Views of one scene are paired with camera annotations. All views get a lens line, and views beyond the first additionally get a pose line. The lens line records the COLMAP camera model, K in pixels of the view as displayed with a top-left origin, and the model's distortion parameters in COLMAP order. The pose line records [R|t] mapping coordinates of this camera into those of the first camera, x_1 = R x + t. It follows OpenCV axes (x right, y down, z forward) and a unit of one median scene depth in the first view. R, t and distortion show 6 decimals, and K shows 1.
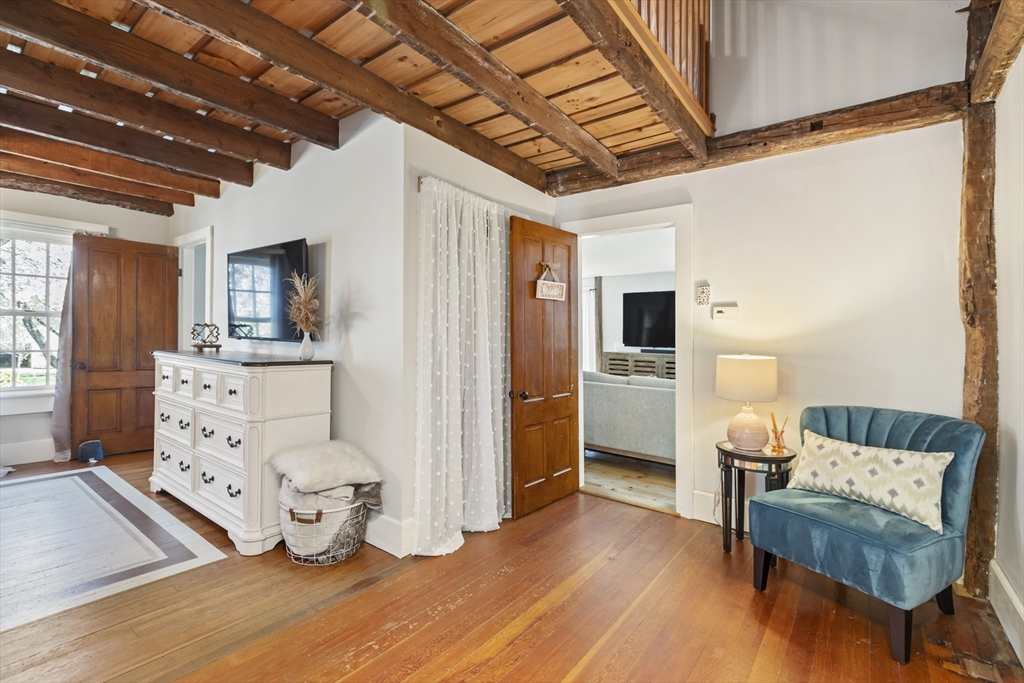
lens RADIAL K [[459.4, 0, 510.1], [0, 459.4, 337.8], [0, 0, 1]] dist [0.002075, 0.001035]
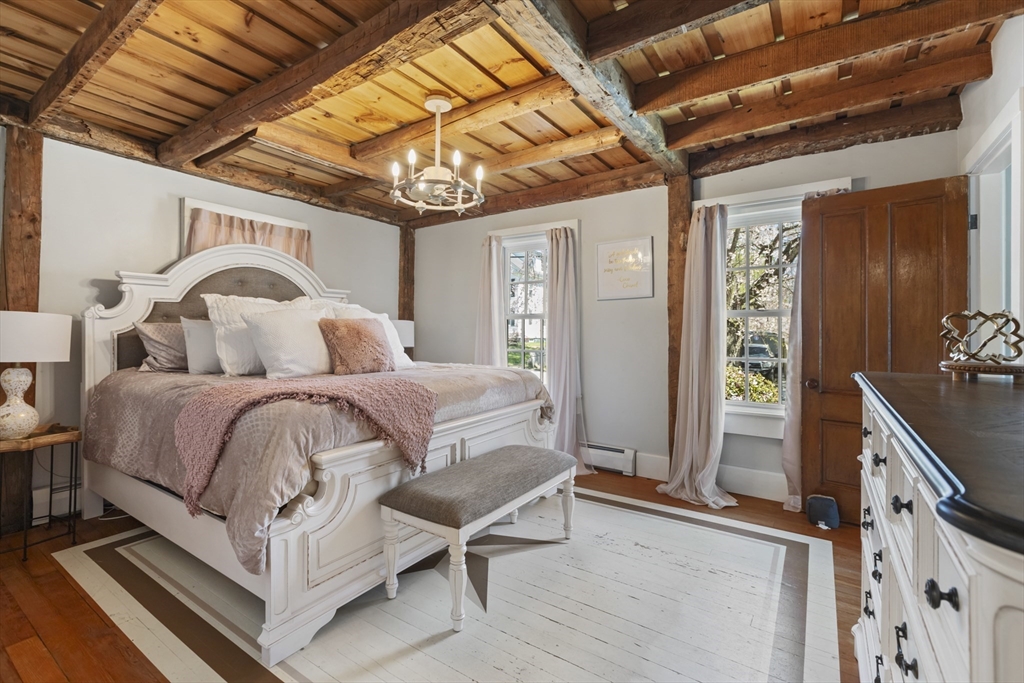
lens RADIAL K [[459.4, 0, 514.6], [0, 459.4, 335.0], [0, 0, 1]] dist [0.002075, 0.001035]
pose [[0.056469, -0.010625, -0.998348, -0.249952], [-0.004281, 0.999932, -0.010884, -0.004447], [0.998395, 0.004888, 0.056419, 0.504276]]
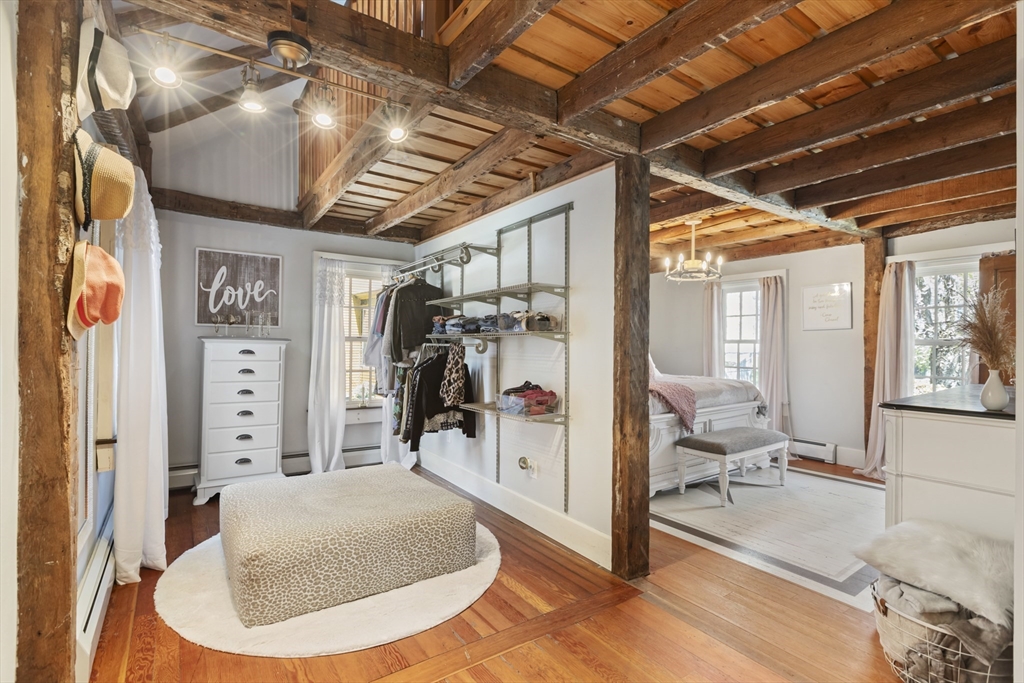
lens RADIAL K [[484.1, 0, 505.2], [0, 484.1, 347.1], [0, 0, 1]] dist [0.001326, -0.002144]
pose [[-0.315332, -0.010852, -0.948919, 0.325618], [-0.009345, 0.999922, -0.008330, -0.023021], [0.948935, 0.006241, -0.315409, 0.373490]]
